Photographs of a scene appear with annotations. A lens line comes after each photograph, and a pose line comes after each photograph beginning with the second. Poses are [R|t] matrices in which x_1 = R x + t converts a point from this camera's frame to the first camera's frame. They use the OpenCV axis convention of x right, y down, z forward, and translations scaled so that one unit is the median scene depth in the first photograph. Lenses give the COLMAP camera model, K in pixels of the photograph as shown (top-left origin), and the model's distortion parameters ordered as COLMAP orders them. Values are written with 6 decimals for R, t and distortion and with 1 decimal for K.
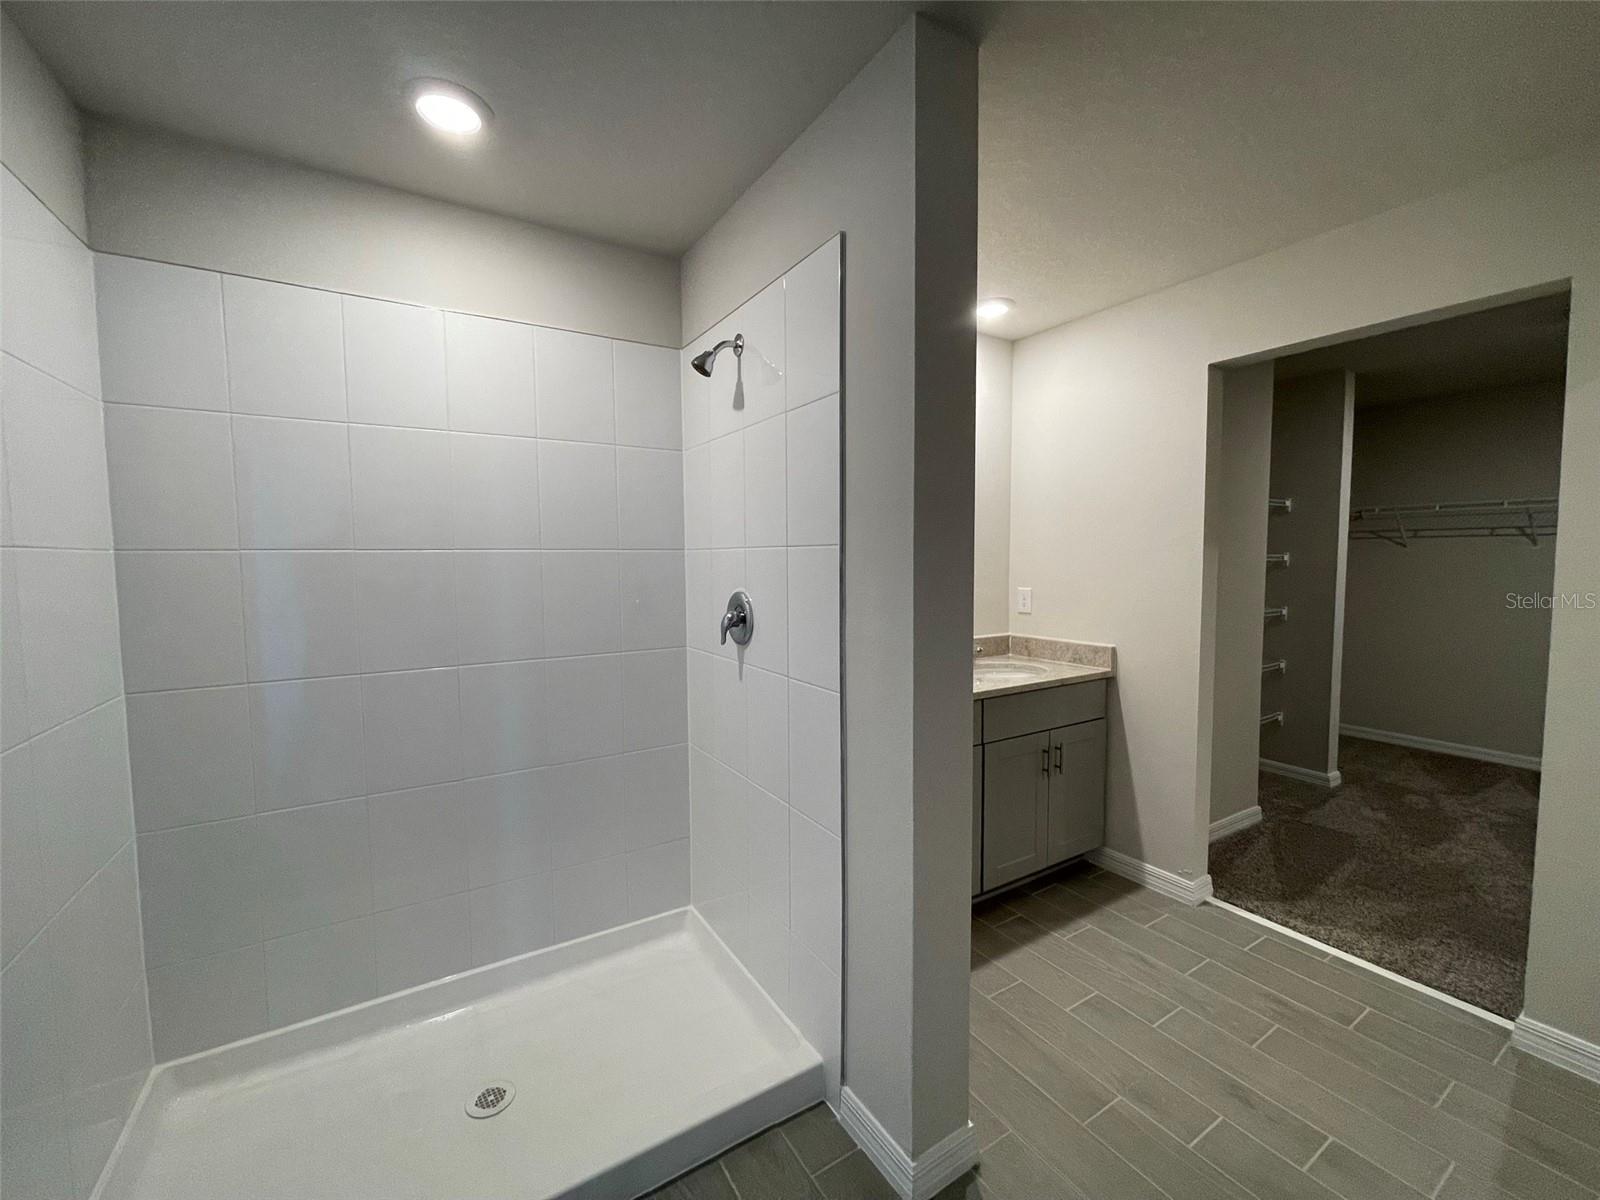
lens RADIAL K [[640.1, 0, 800.0], [0, 640.1, 604.6], [0, 0, 1]] dist [0.000910, -0.002988]
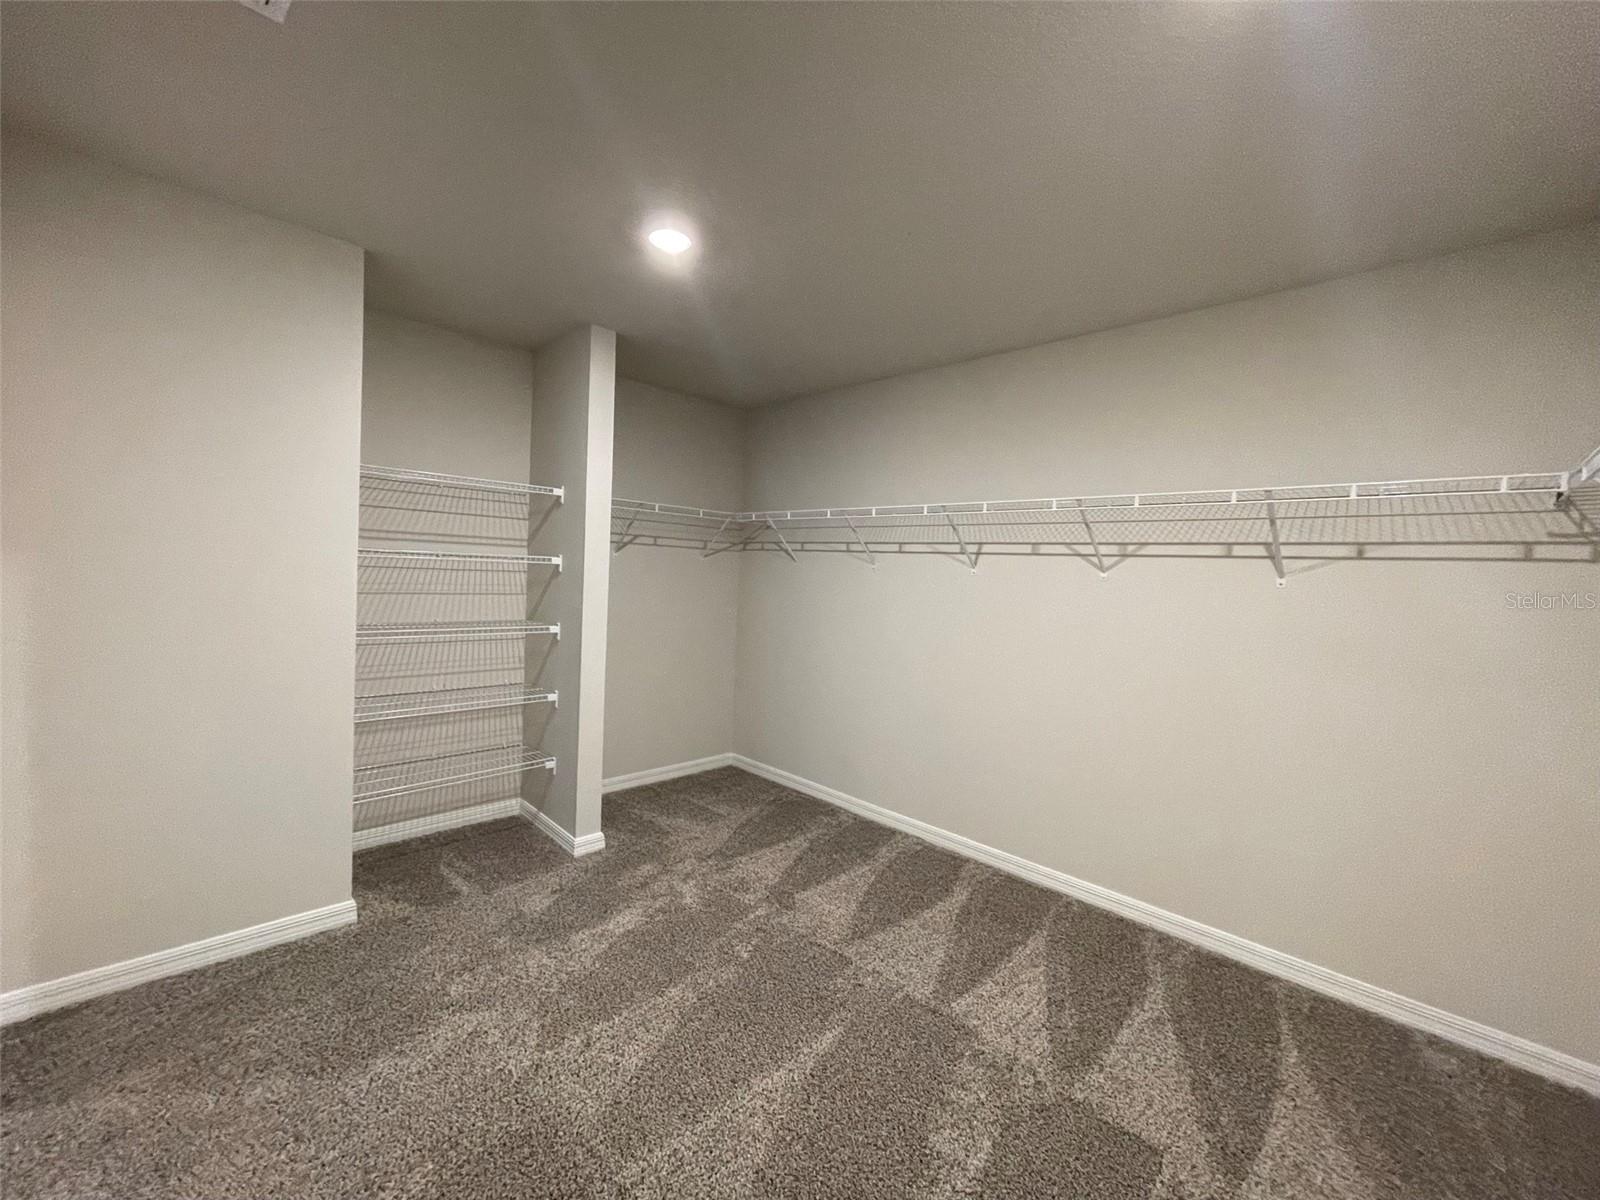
lens RADIAL K [[640.1, 0, 792.4], [0, 640.1, 590.2], [0, 0, 1]] dist [0.000910, -0.002988]
pose [[0.982299, 0.028182, 0.185190, 0.799537], [-0.022736, 0.999246, -0.031469, -0.022129], [-0.185937, 0.026701, 0.982199, 0.131759]]
